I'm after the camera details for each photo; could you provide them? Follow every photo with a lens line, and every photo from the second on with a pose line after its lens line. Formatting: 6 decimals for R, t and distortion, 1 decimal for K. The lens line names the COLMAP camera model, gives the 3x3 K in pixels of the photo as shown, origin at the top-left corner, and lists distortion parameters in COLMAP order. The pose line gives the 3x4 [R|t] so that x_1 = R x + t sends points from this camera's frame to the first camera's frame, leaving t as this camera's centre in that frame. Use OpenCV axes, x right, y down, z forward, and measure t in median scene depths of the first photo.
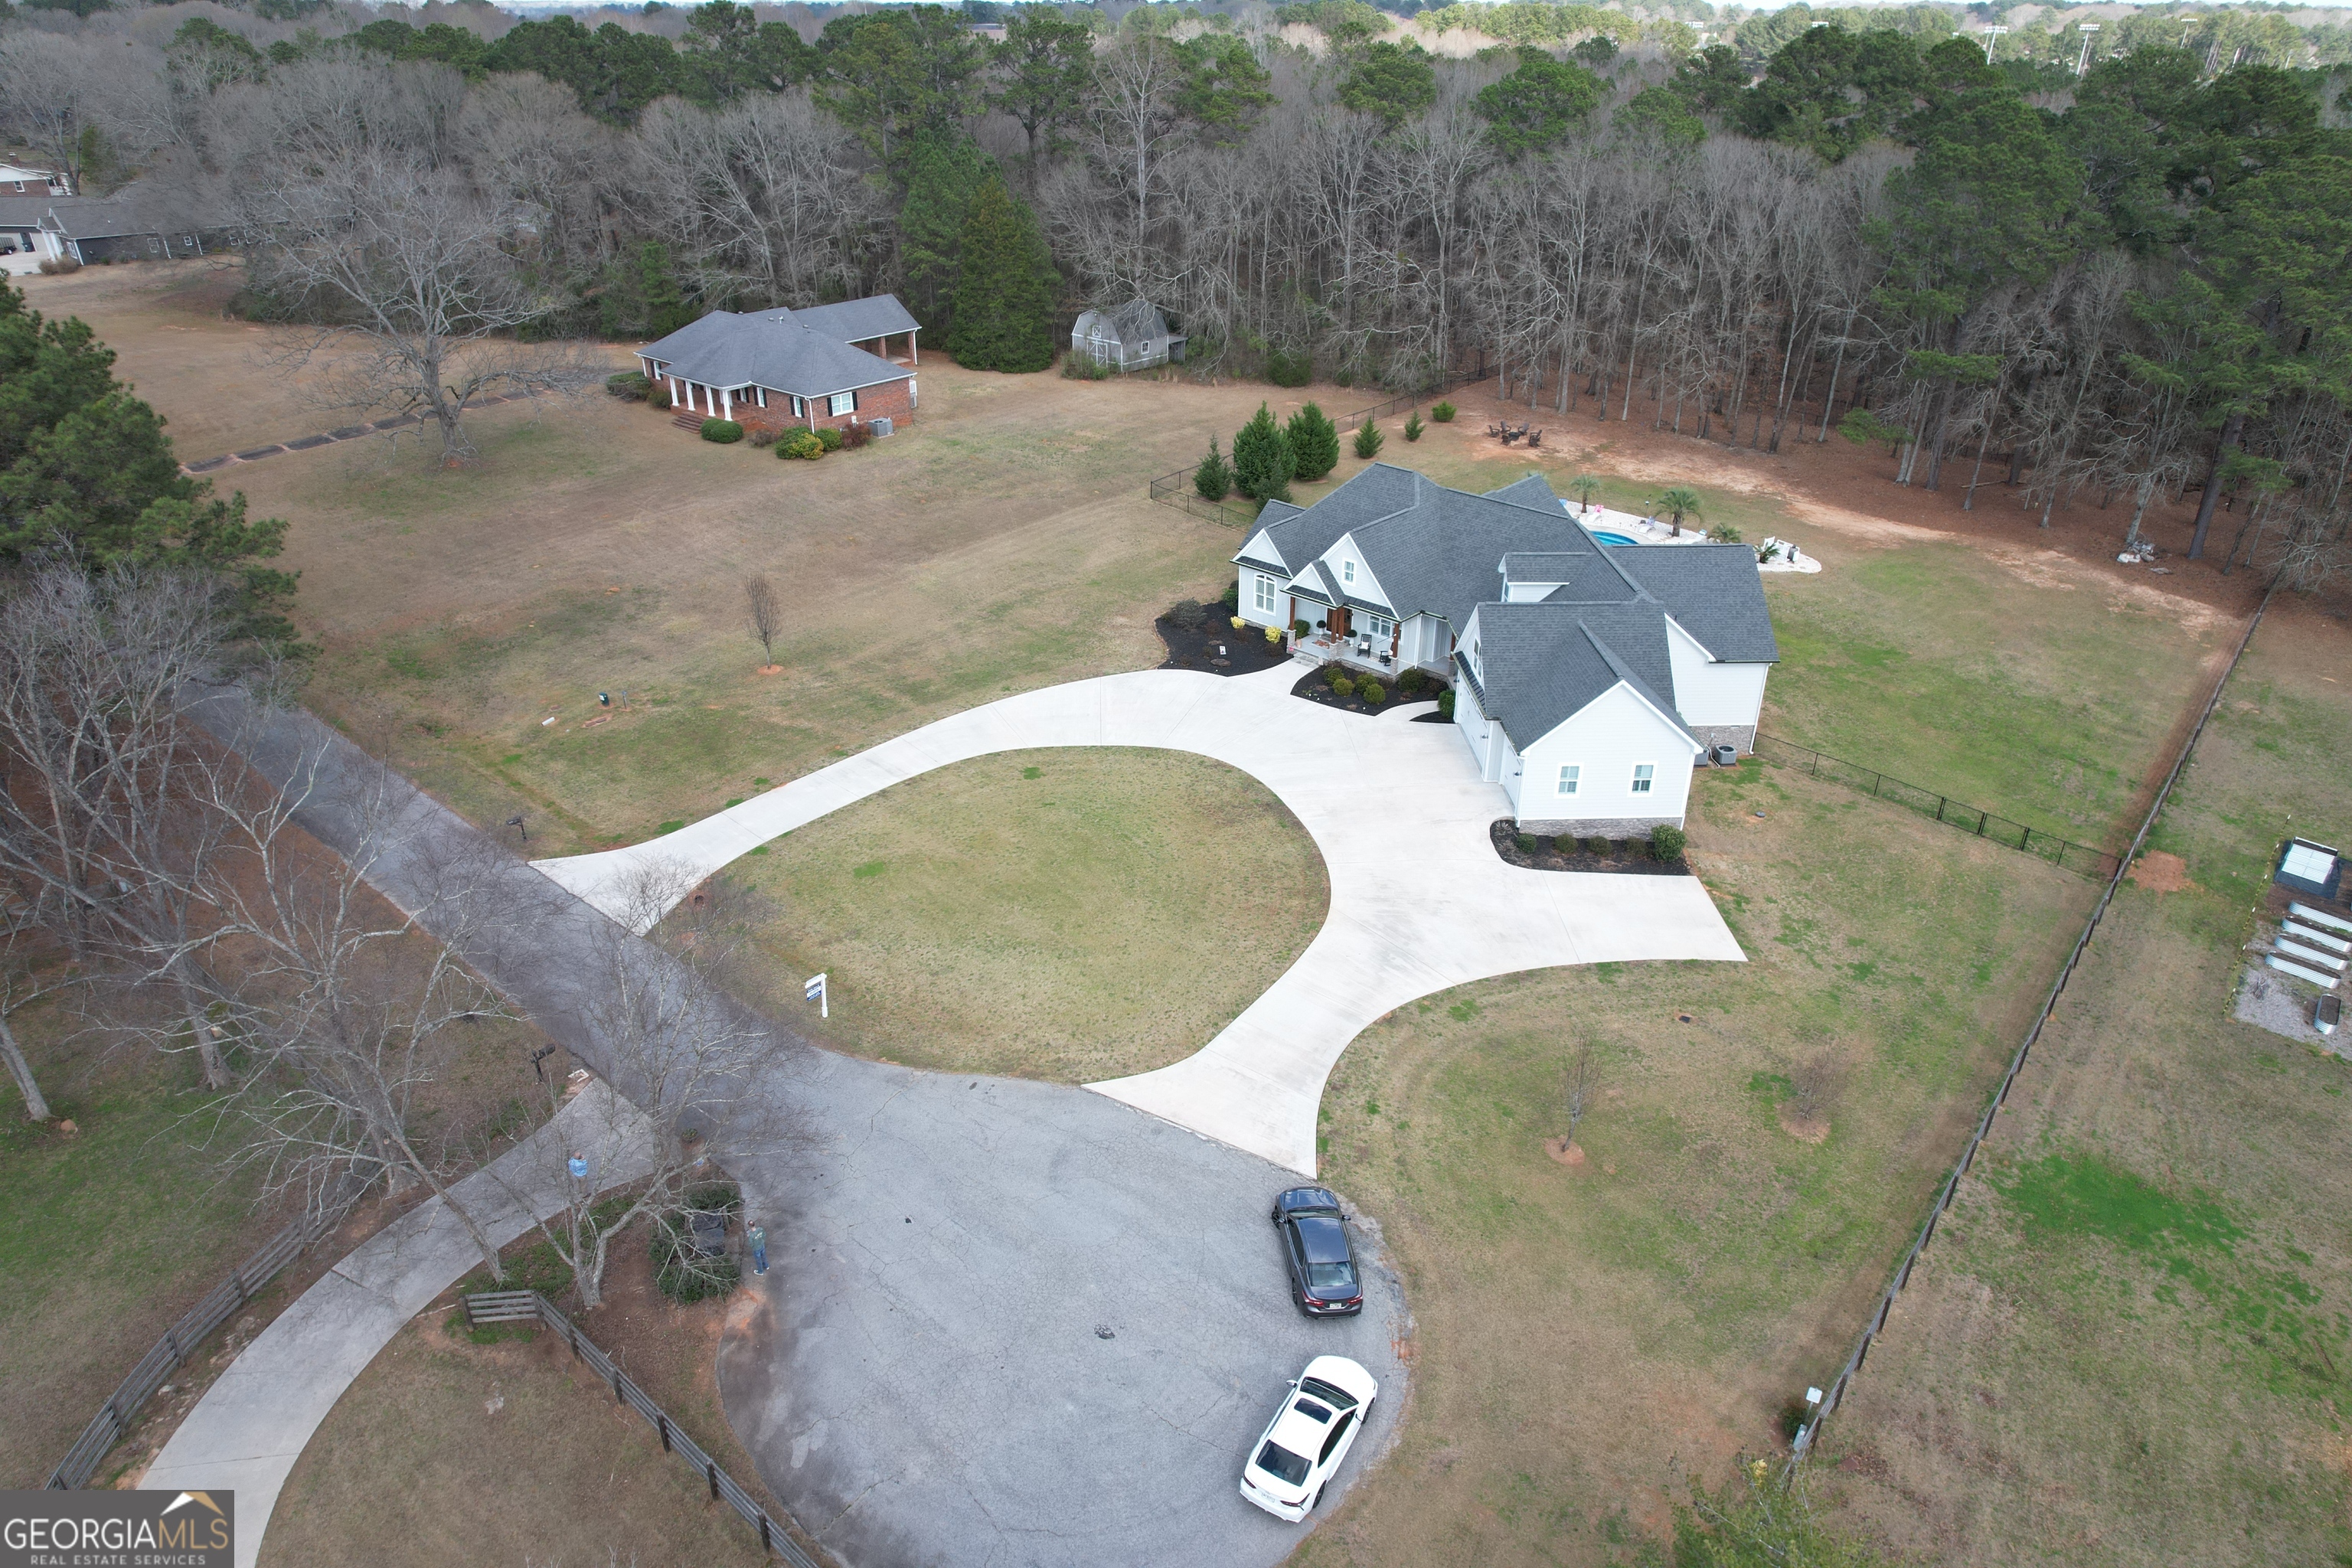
lens RADIAL K [[1506.8, 0, 1180.5], [0, 1506.8, 776.3], [0, 0, 1]] dist [-0.073482, 0.066275]
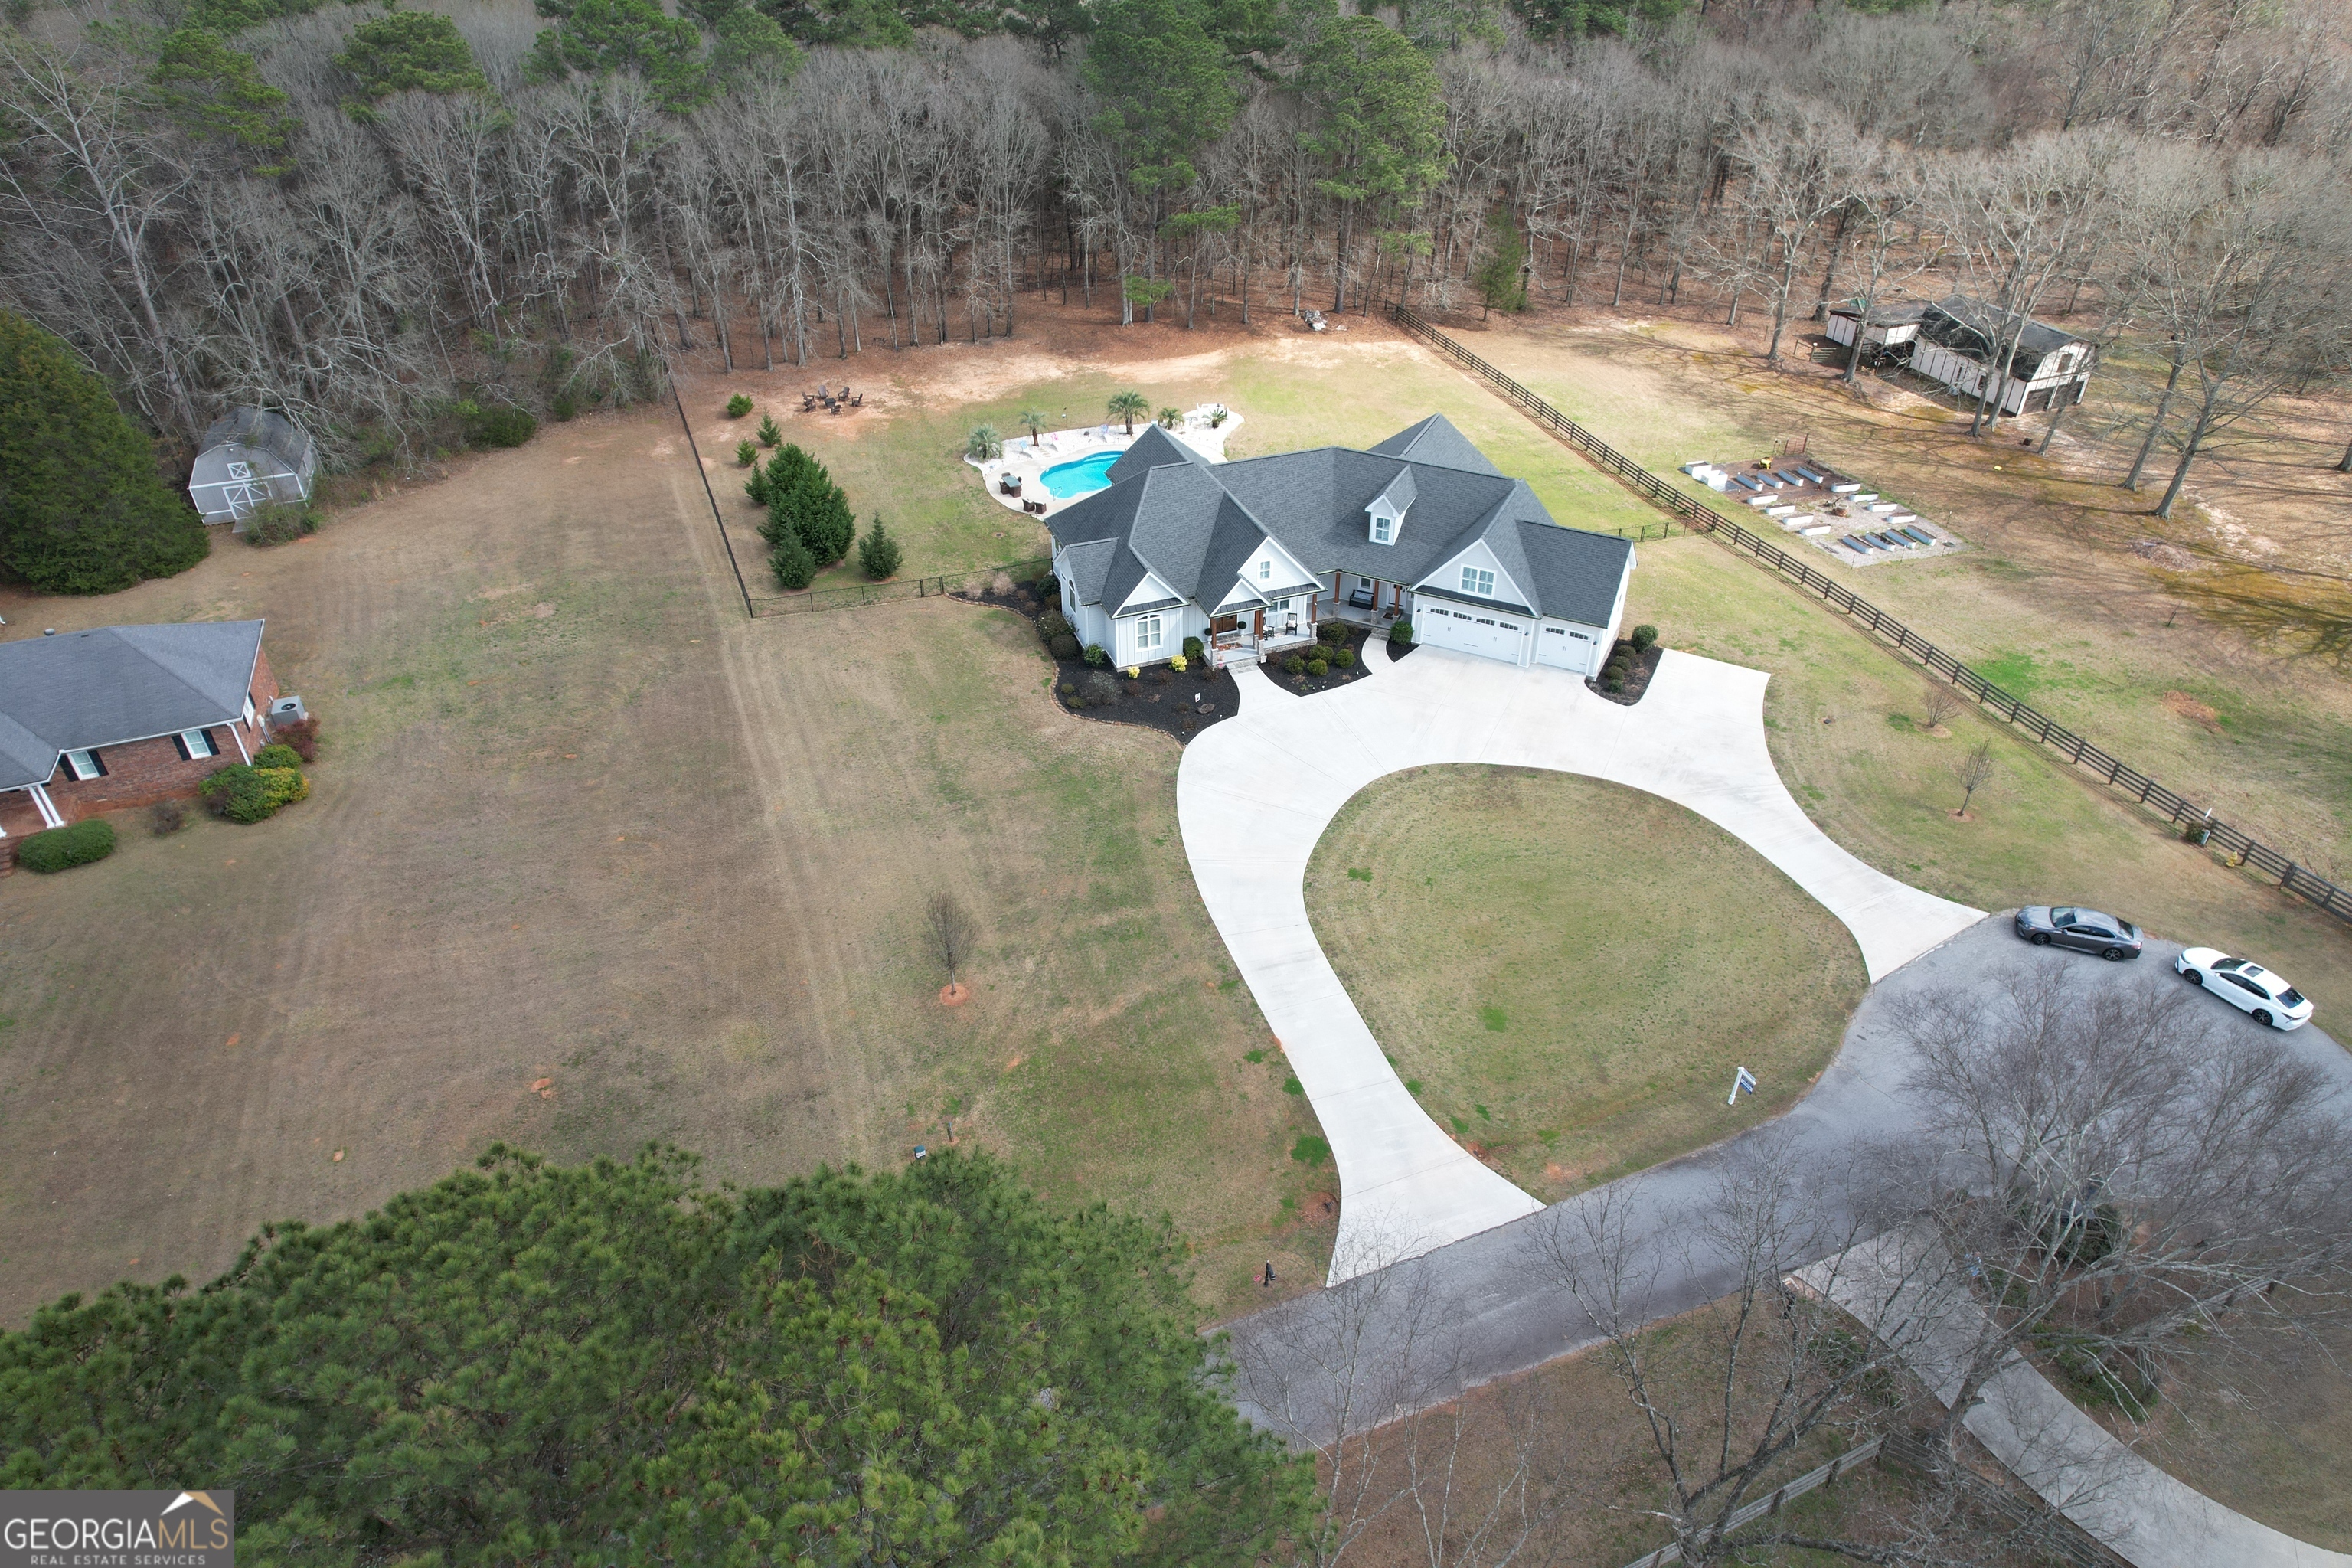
lens RADIAL K [[1506.8, 0, 1180.5], [0, 1506.8, 776.3], [0, 0, 1]] dist [-0.073482, 0.066275]
pose [[0.468051, -0.515102, 0.718052, -0.736067], [0.415326, 0.845440, 0.335761, -0.387966], [-0.780021, 0.141072, 0.609644, 0.423511]]
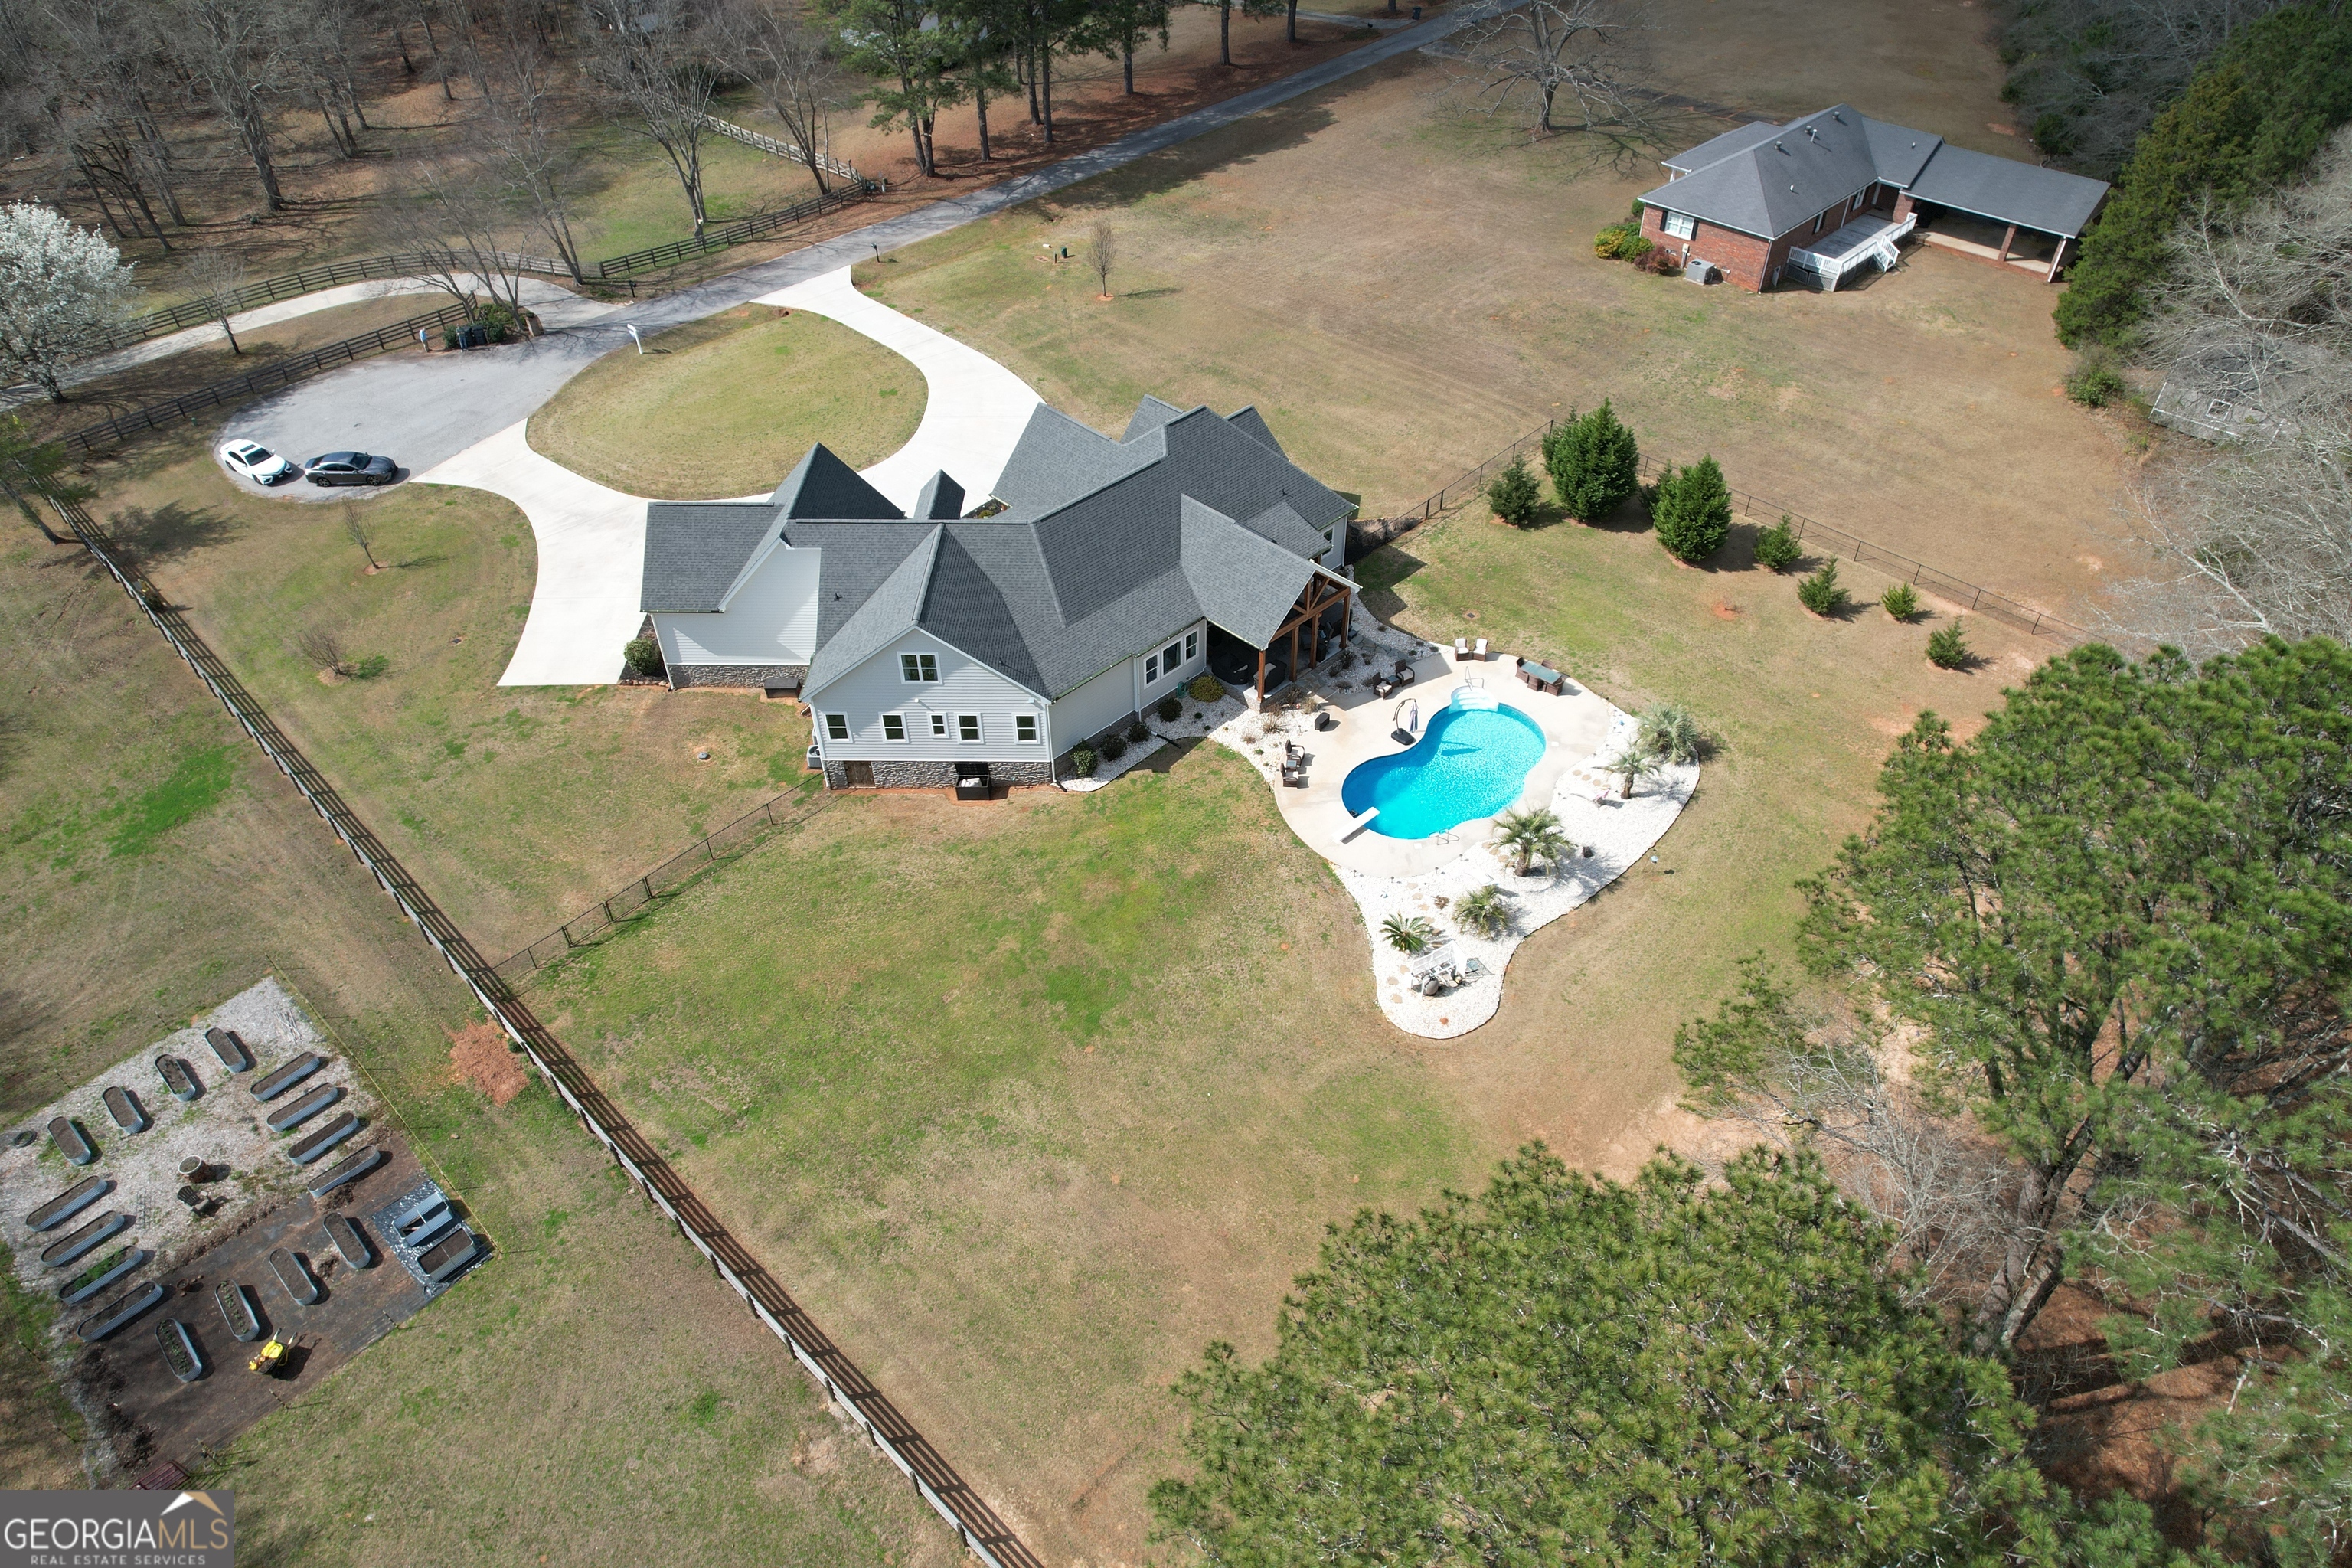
lens RADIAL K [[1506.8, 0, 1180.5], [0, 1506.8, 776.3], [0, 0, 1]] dist [-0.073482, 0.066275]
pose [[-0.064633, 0.656989, -0.751124, 0.989343], [-0.458985, 0.648784, 0.606970, -0.631800], [0.886090, 0.383985, 0.259615, 0.898010]]
